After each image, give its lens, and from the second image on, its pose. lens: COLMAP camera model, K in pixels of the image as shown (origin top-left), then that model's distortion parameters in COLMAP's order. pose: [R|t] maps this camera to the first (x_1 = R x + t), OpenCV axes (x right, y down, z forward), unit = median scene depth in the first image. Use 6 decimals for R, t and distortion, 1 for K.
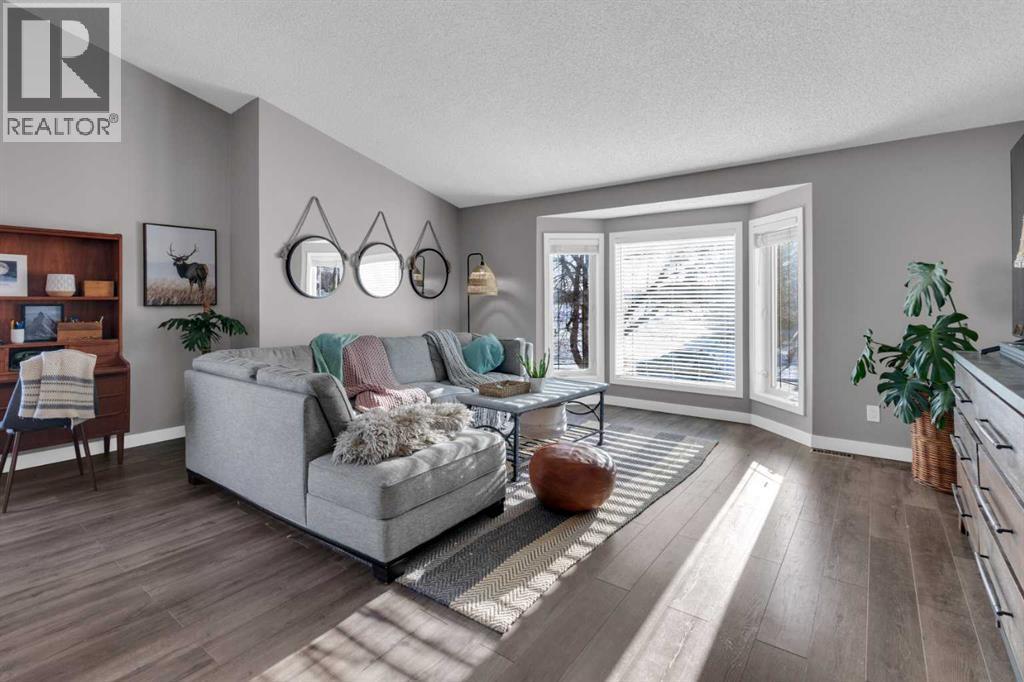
lens RADIAL K [[491.4, 0, 510.7], [0, 491.4, 304.1], [0, 0, 1]] dist [-0.004907, 0.000078]
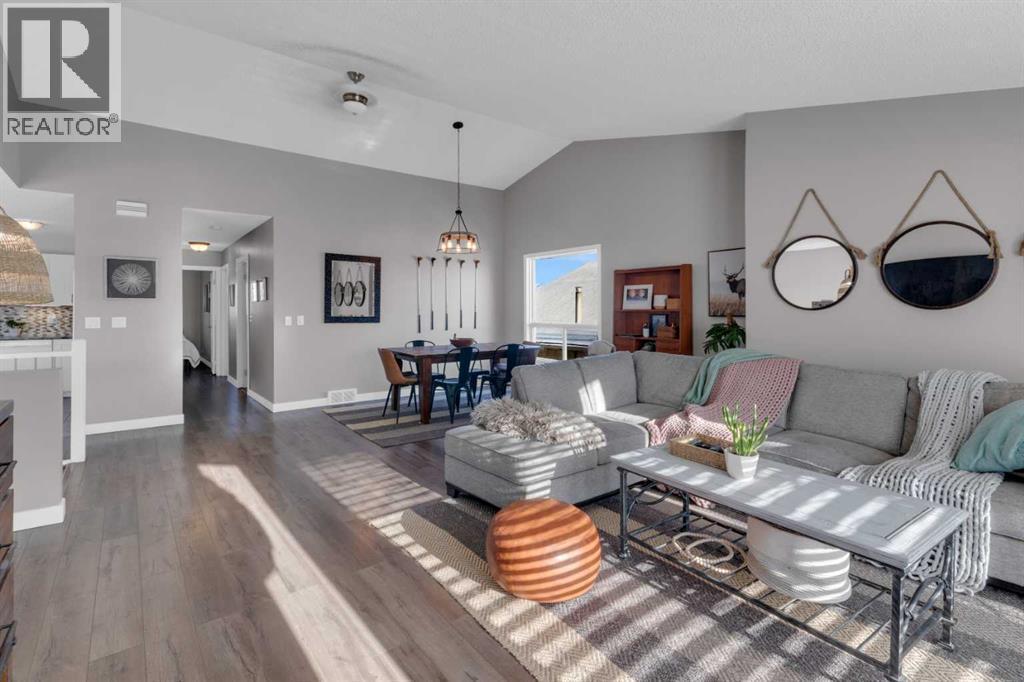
lens RADIAL K [[491.4, 0, 509.3], [0, 491.4, 304.9], [0, 0, 1]] dist [-0.004907, 0.000078]
pose [[-0.273431, -0.003059, -0.961887, 0.618178], [-0.002662, 0.999994, -0.002423, -0.020881], [0.961888, 0.001898, -0.273437, 0.818961]]
